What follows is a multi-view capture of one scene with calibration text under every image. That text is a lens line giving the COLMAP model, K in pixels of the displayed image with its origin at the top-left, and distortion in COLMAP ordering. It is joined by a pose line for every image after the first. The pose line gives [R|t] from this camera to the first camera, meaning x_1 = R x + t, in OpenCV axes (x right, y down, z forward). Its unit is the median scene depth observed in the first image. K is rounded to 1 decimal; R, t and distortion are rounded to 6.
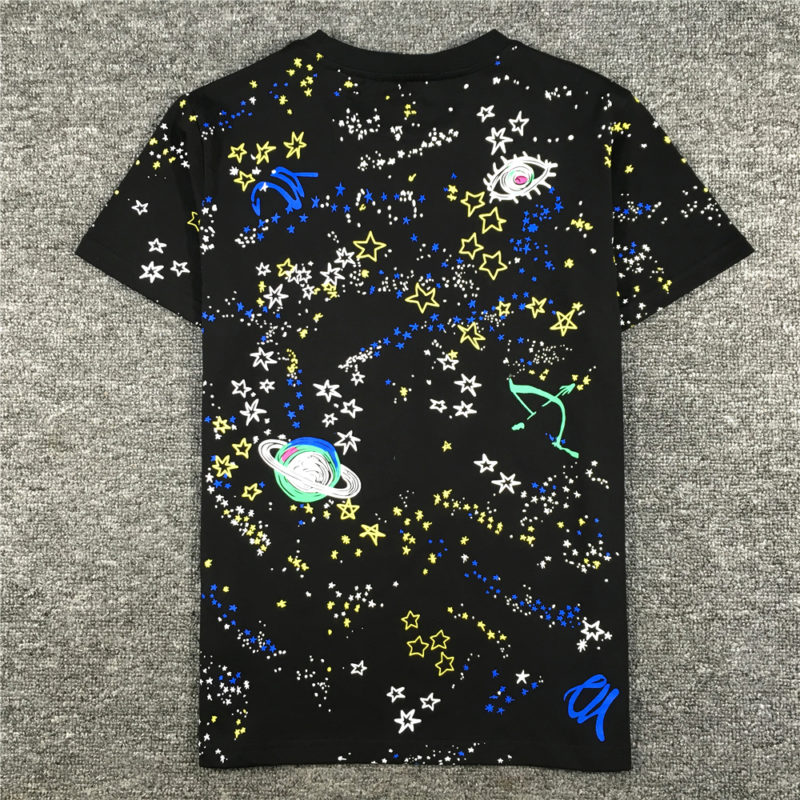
lens RADIAL K [[910.4, 0, 399.7], [0, 910.4, 399.0], [0, 0, 1]] dist [0.042147, 0.000000]
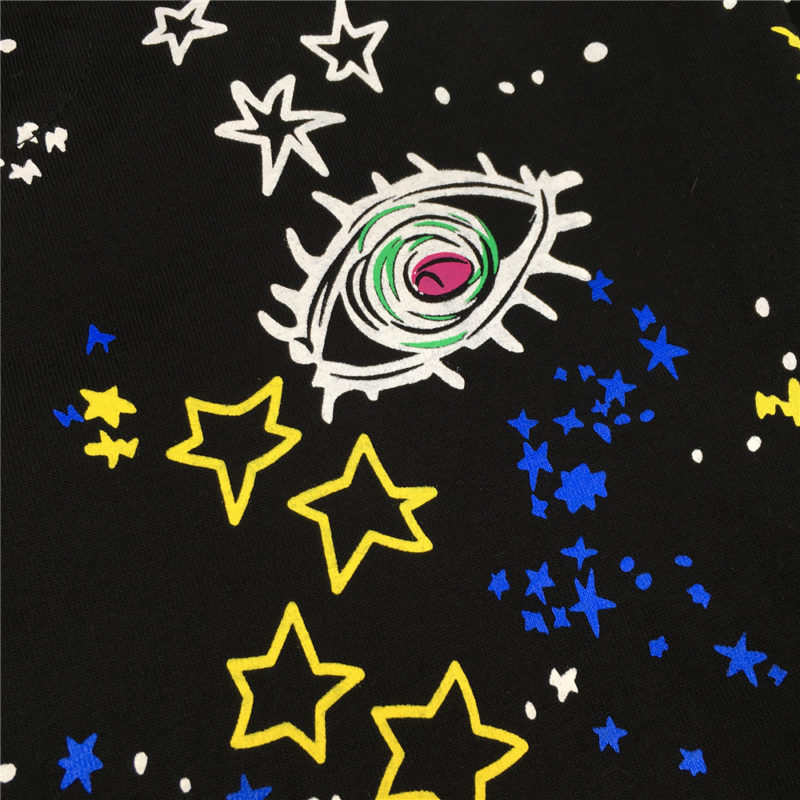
lens RADIAL K [[910.4, 0, 400.3], [0, 910.4, 399.8], [0, 0, 1]] dist [0.042147, 0.000000]
pose [[0.941070, -0.252340, 0.225191, 0.072490], [0.302288, 0.926179, -0.225419, -0.172836], [-0.151685, 0.280208, 0.947879, 0.820543]]
